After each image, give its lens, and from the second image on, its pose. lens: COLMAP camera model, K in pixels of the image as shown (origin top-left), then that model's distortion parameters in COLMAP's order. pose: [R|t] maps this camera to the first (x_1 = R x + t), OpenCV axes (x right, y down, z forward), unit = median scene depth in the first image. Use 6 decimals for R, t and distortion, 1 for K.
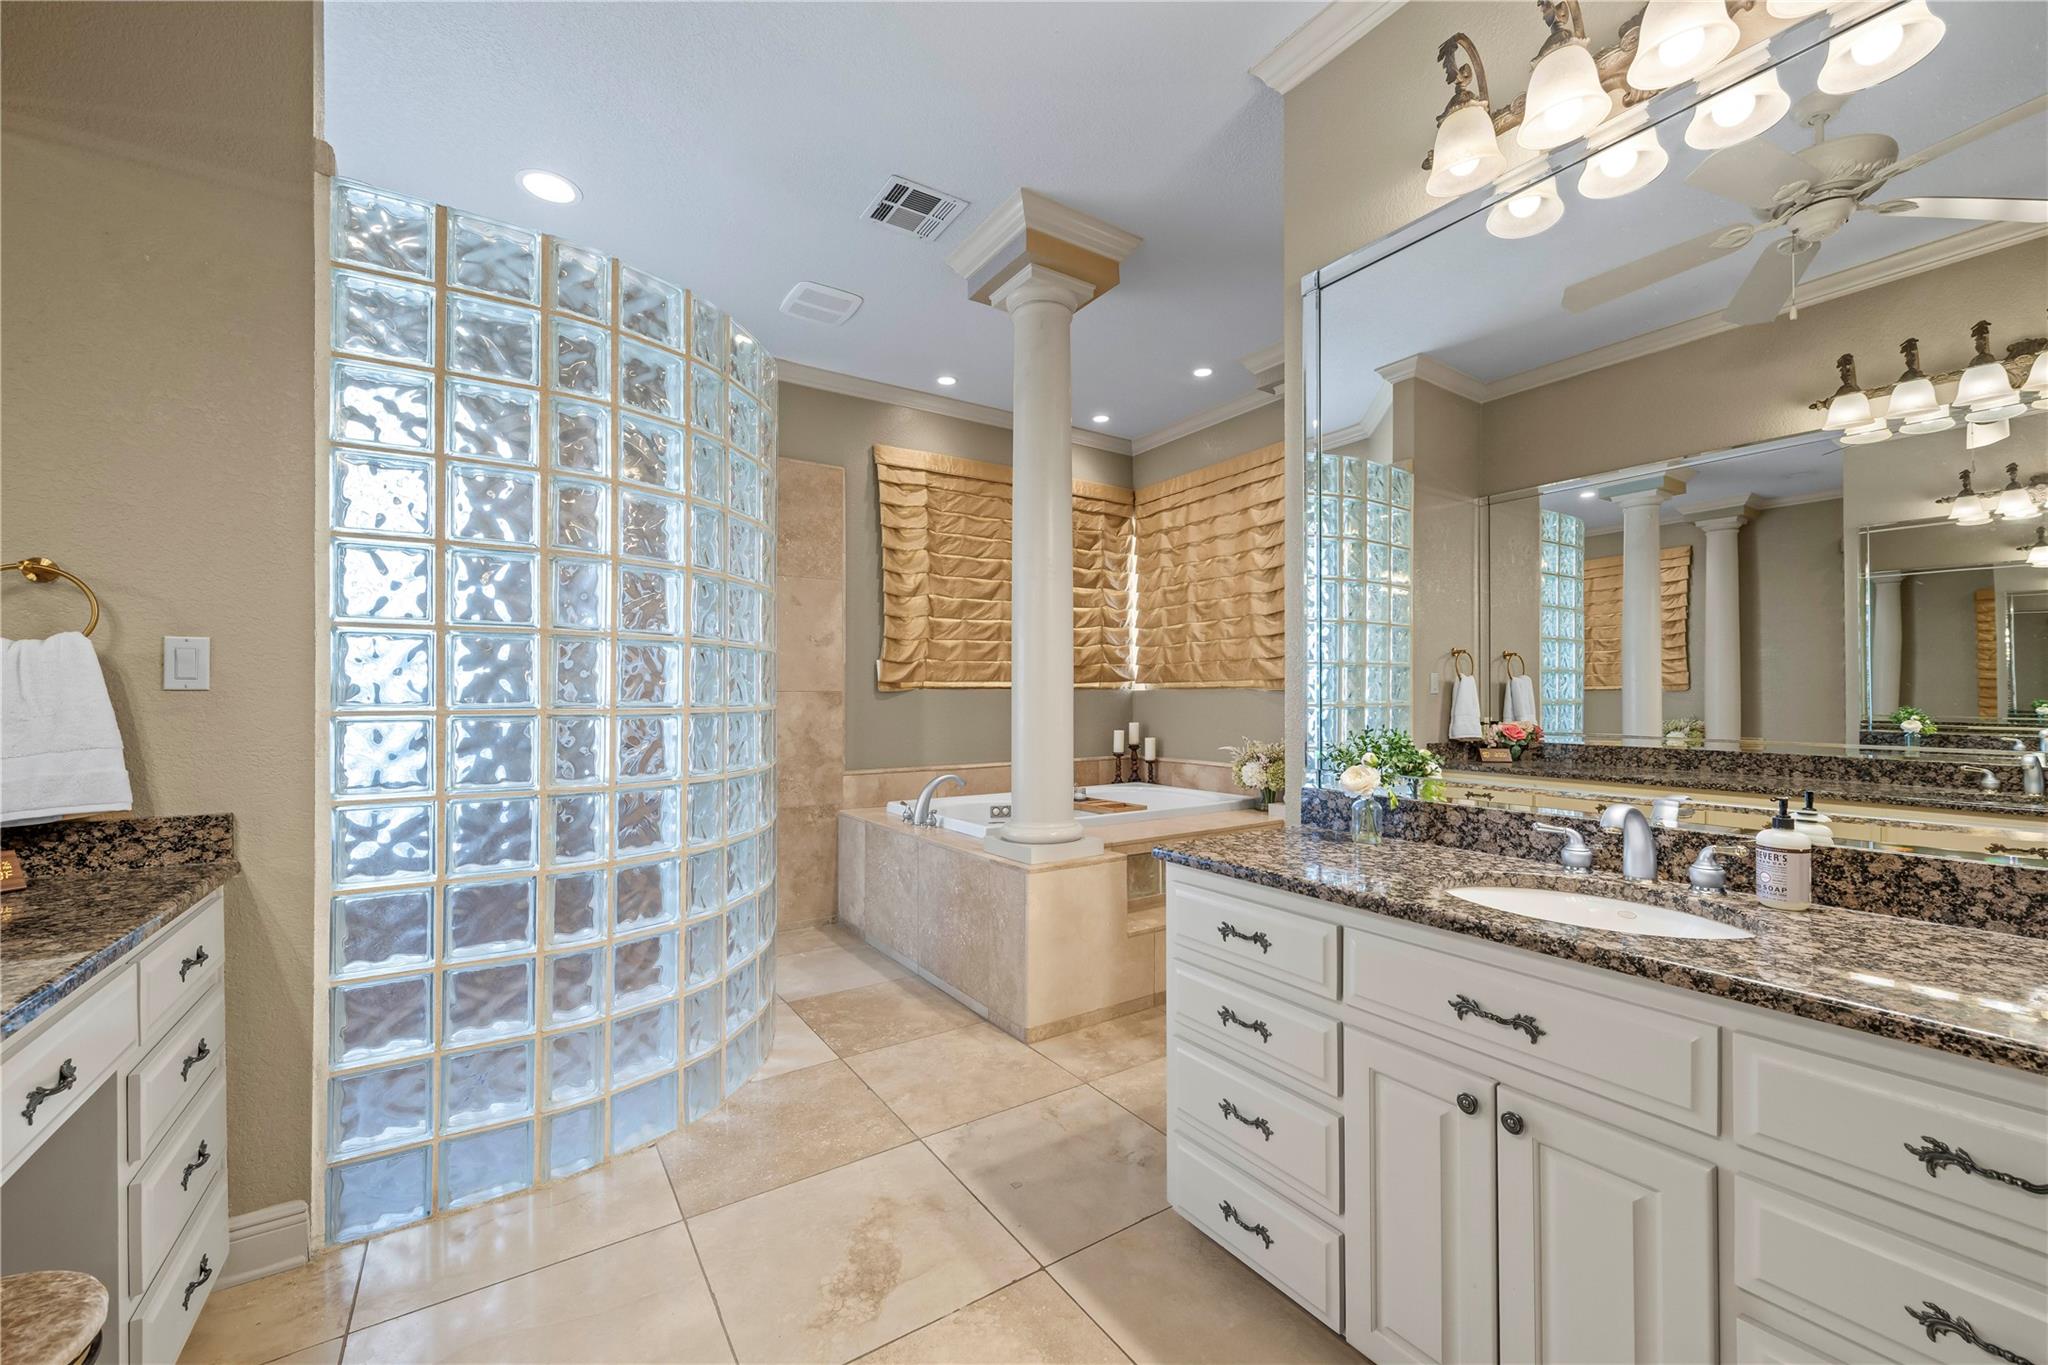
lens RADIAL K [[813.1, 0, 1028.2], [0, 813.1, 719.8], [0, 0, 1]] dist [-0.000875, 0.000056]
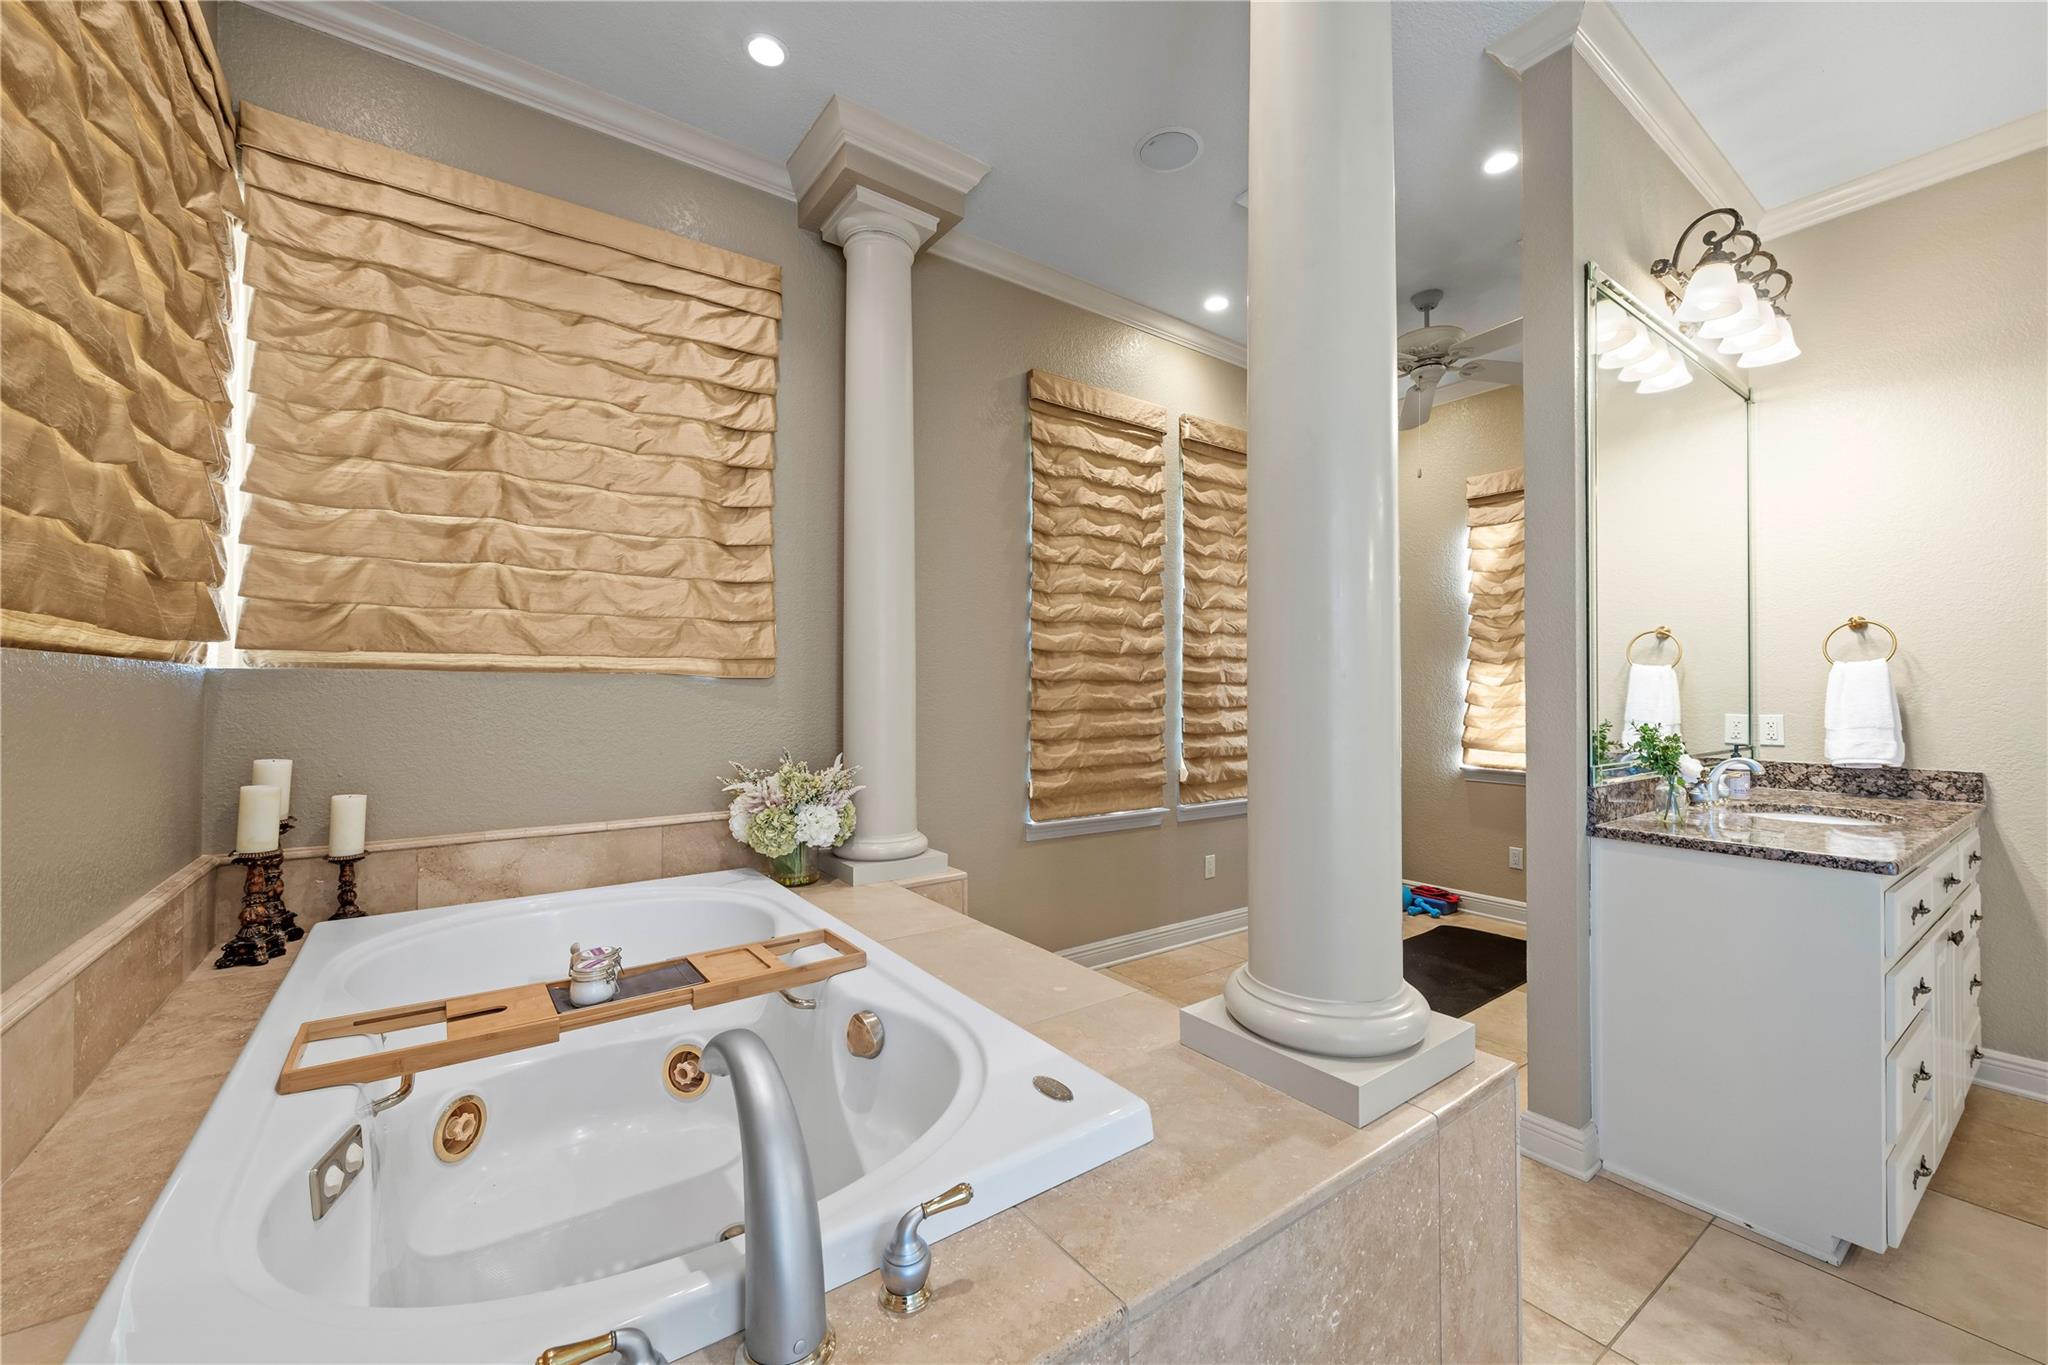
lens RADIAL K [[813.1, 0, 1028.2], [0, 813.1, 719.8], [0, 0, 1]] dist [-0.000875, 0.000056]
pose [[-0.039434, 0.002746, 0.999218, -0.240060], [0.023970, 0.999711, -0.001801, -0.003173], [-0.998935, 0.023880, -0.039489, 0.696698]]
